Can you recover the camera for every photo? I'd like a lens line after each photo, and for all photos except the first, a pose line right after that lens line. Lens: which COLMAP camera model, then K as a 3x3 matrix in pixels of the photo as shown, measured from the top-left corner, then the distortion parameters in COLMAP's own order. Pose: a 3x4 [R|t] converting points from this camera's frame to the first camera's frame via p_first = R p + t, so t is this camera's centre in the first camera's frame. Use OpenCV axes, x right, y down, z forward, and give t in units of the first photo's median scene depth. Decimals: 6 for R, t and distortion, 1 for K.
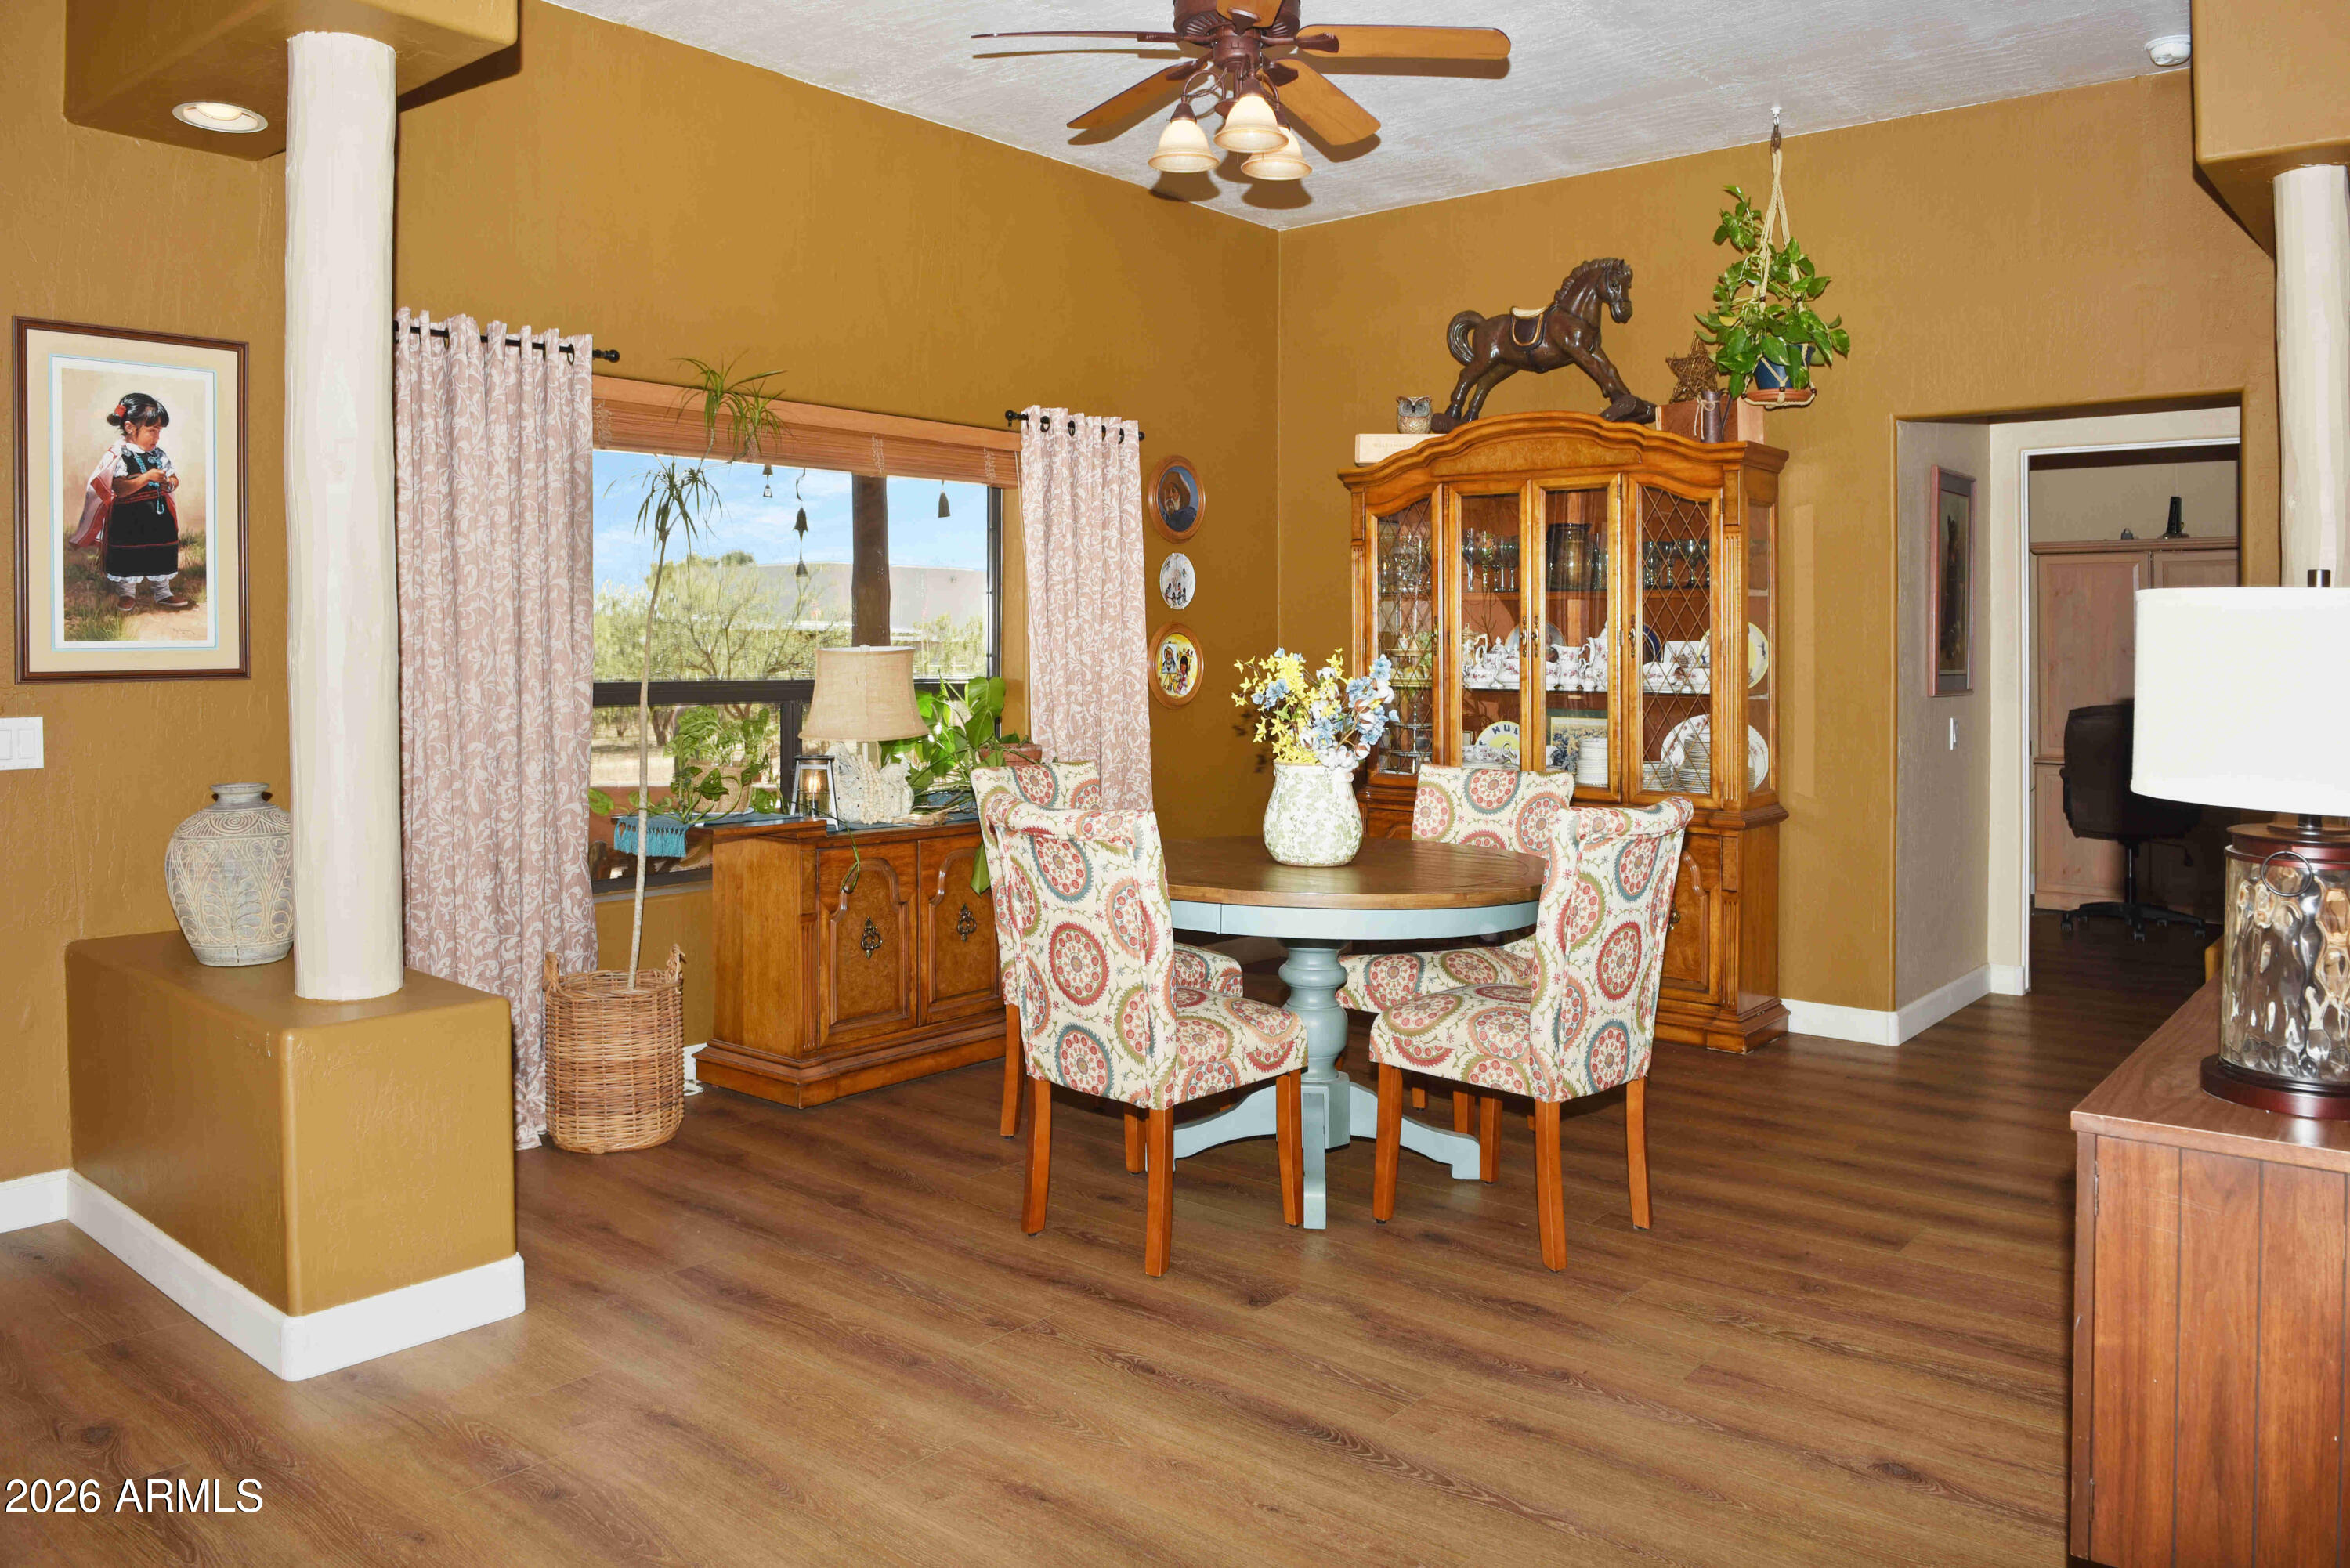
lens RADIAL K [[1676.7, 0, 1176.9], [0, 1676.7, 667.8], [0, 0, 1]] dist [-0.032832, -0.006238]
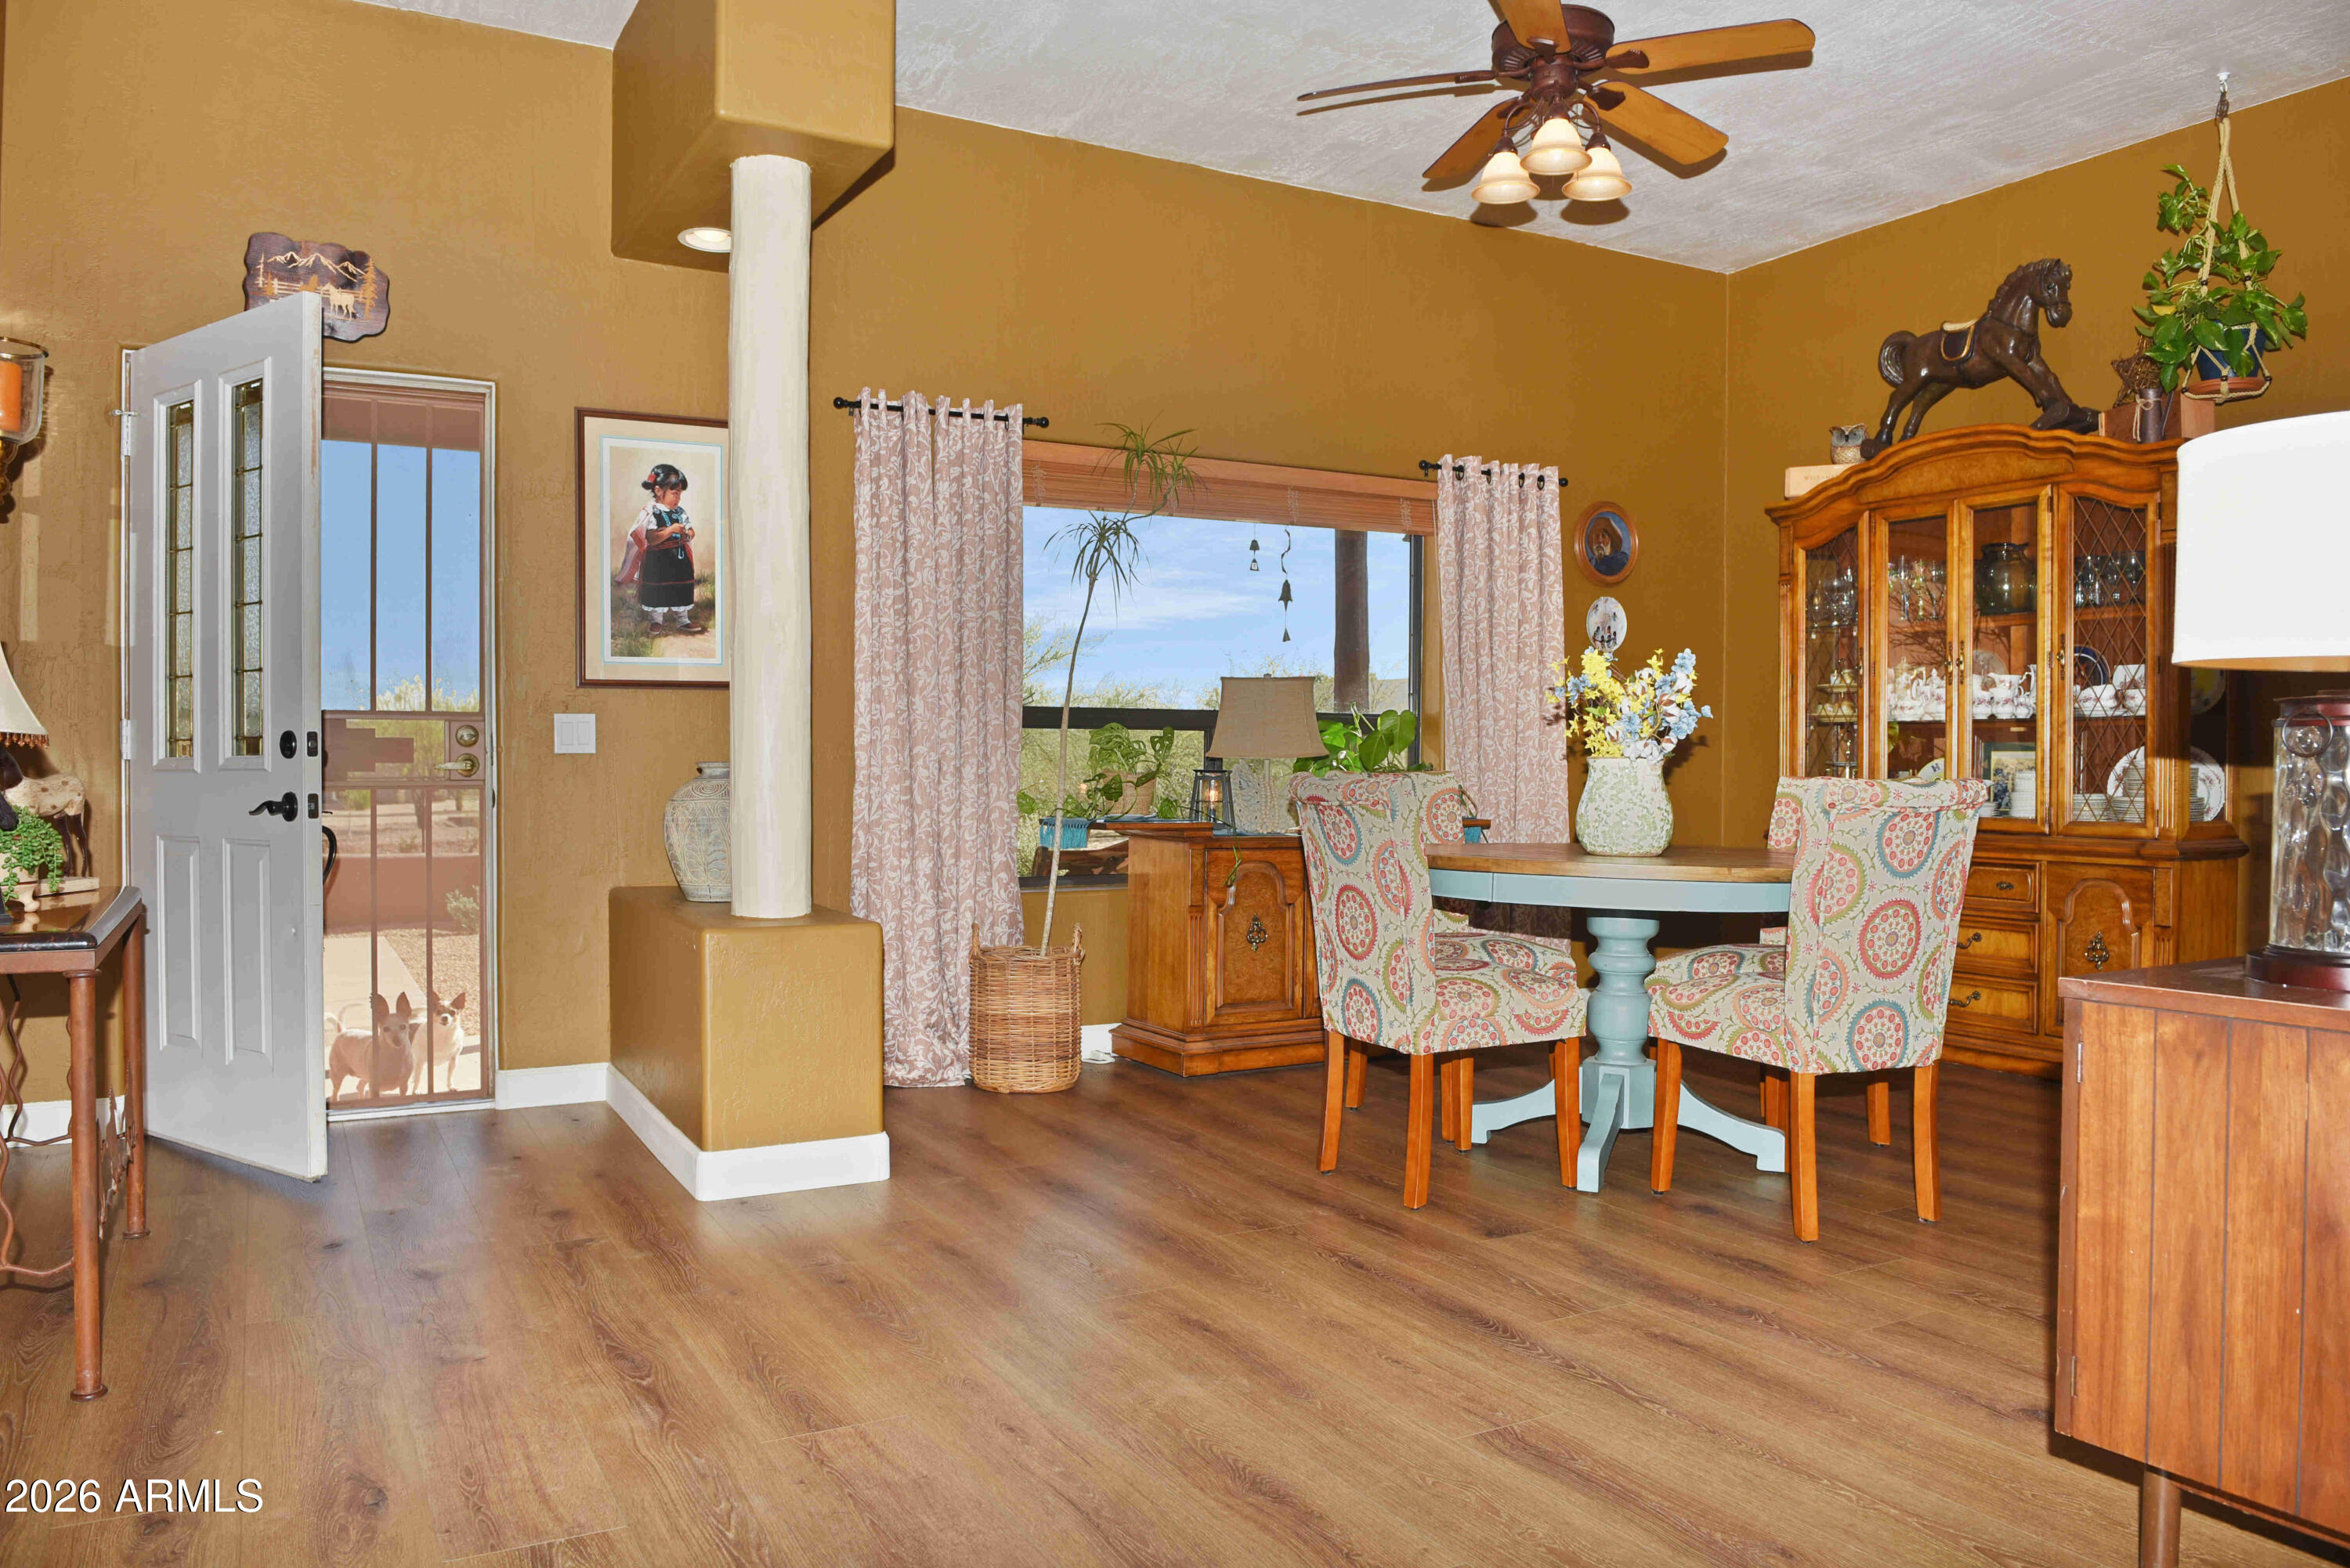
lens RADIAL K [[1645.6, 0, 1175.0], [0, 1645.6, 784.0], [0, 0, 1]] dist [-0.032305, -0.006697]
pose [[0.933569, 0.005711, -0.358351, 0.185536], [-0.005082, 0.999983, 0.002695, 0.071579], [0.358361, -0.000695, 0.933583, -0.042953]]
